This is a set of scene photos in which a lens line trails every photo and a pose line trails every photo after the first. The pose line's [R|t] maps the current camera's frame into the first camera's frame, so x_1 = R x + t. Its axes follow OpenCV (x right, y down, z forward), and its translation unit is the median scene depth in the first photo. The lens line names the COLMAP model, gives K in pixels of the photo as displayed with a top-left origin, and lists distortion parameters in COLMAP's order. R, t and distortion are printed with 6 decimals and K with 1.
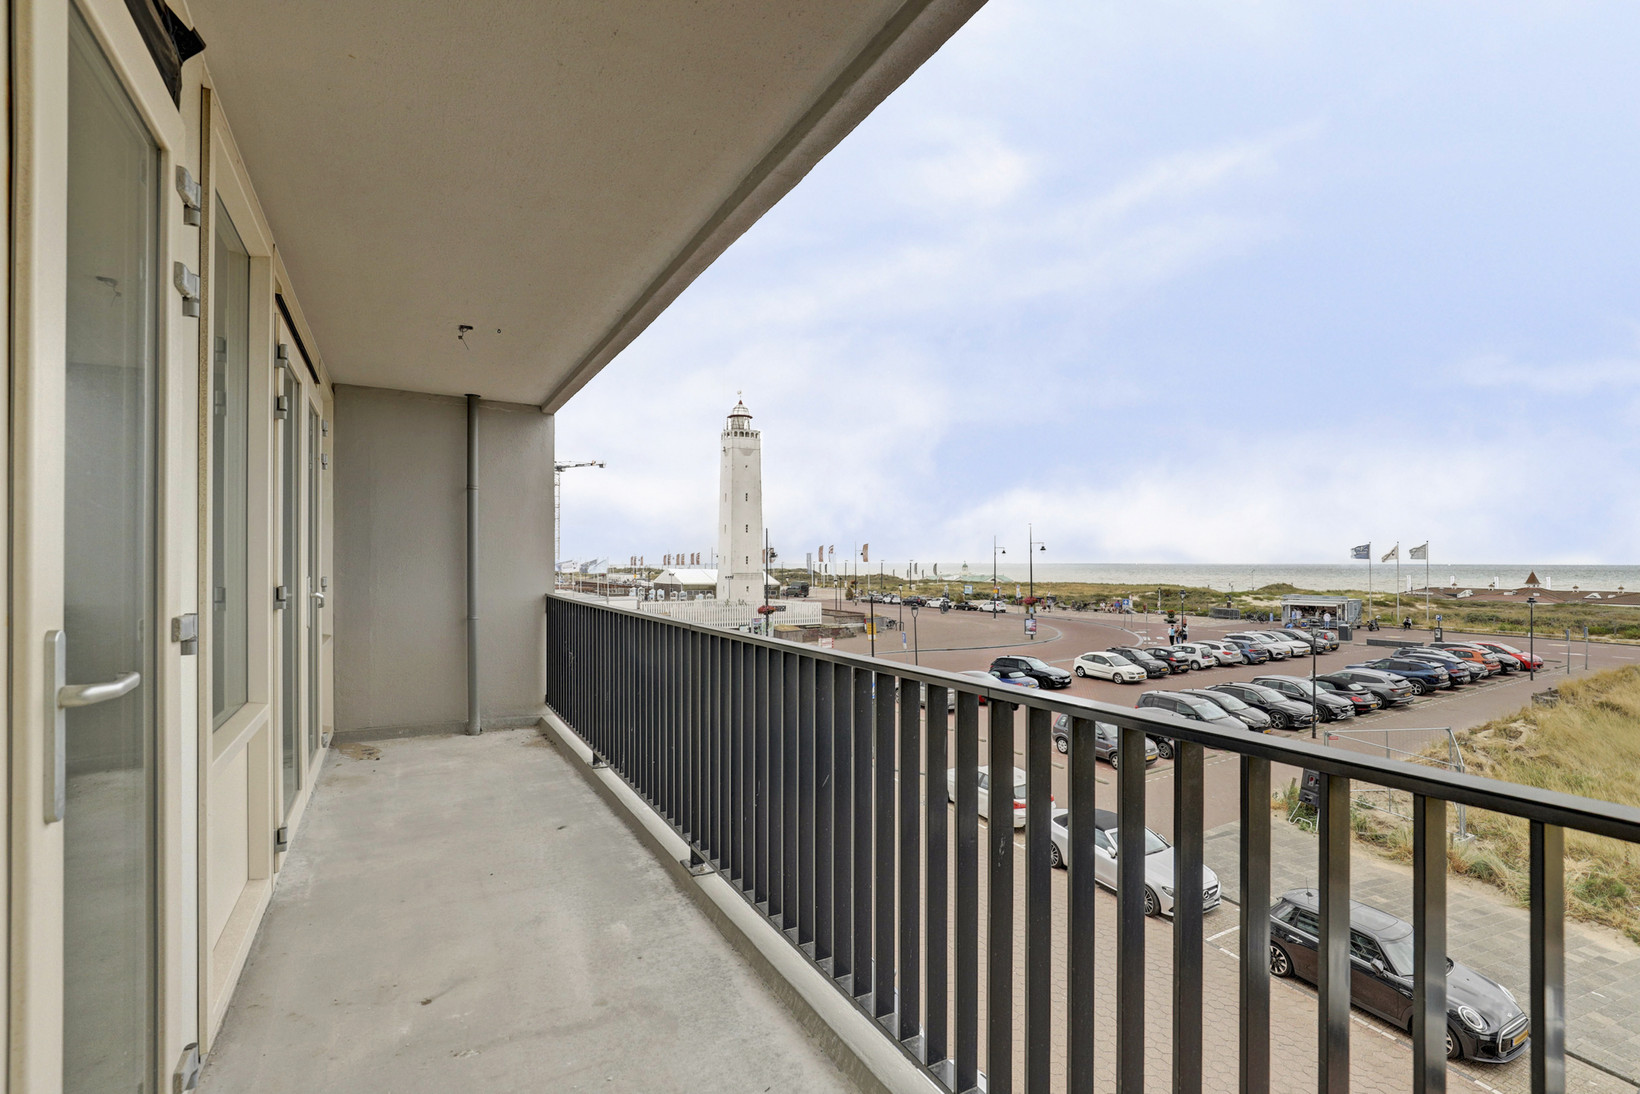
lens RADIAL K [[765.9, 0, 821.6], [0, 765.9, 558.8], [0, 0, 1]] dist [-0.018363, 0.007367]
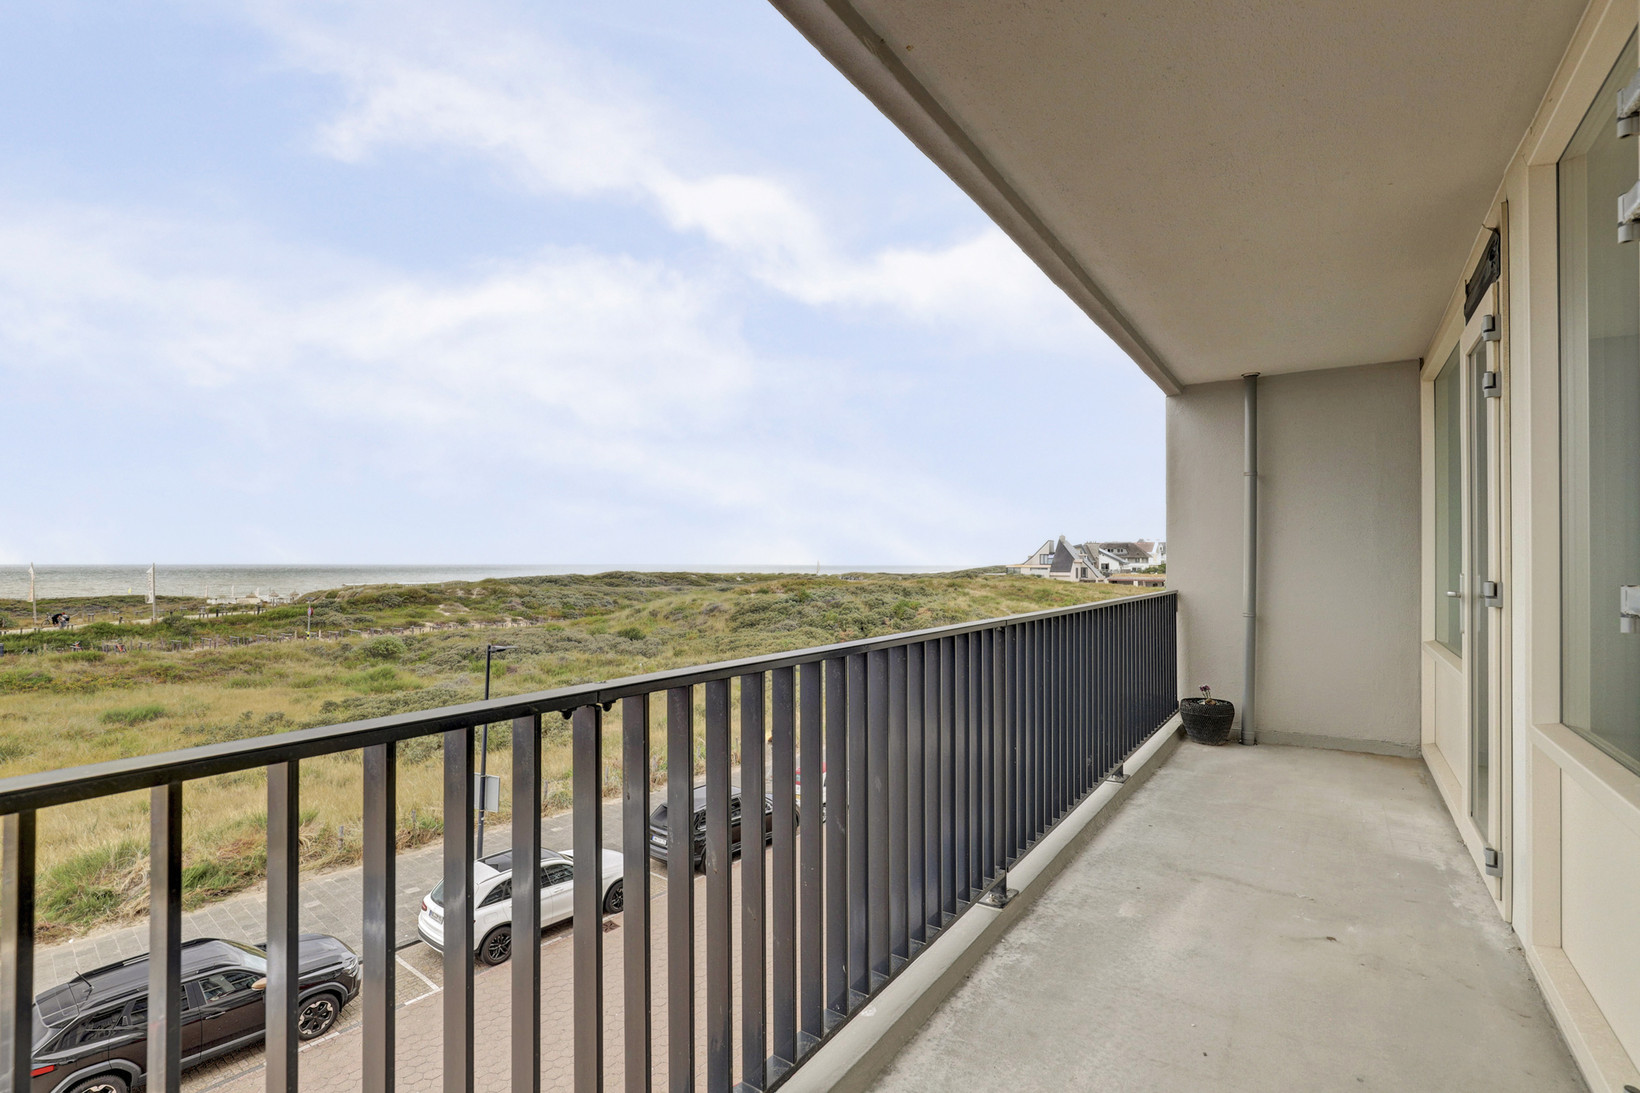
lens RADIAL K [[765.9, 0, 821.6], [0, 765.9, 558.3], [0, 0, 1]] dist [-0.018363, 0.007367]
pose [[-0.457177, 0.009196, 0.889328, -0.977675], [-0.002824, 0.999926, -0.011791, 0.027408], [-0.889371, -0.007902, -0.457118, 1.813865]]
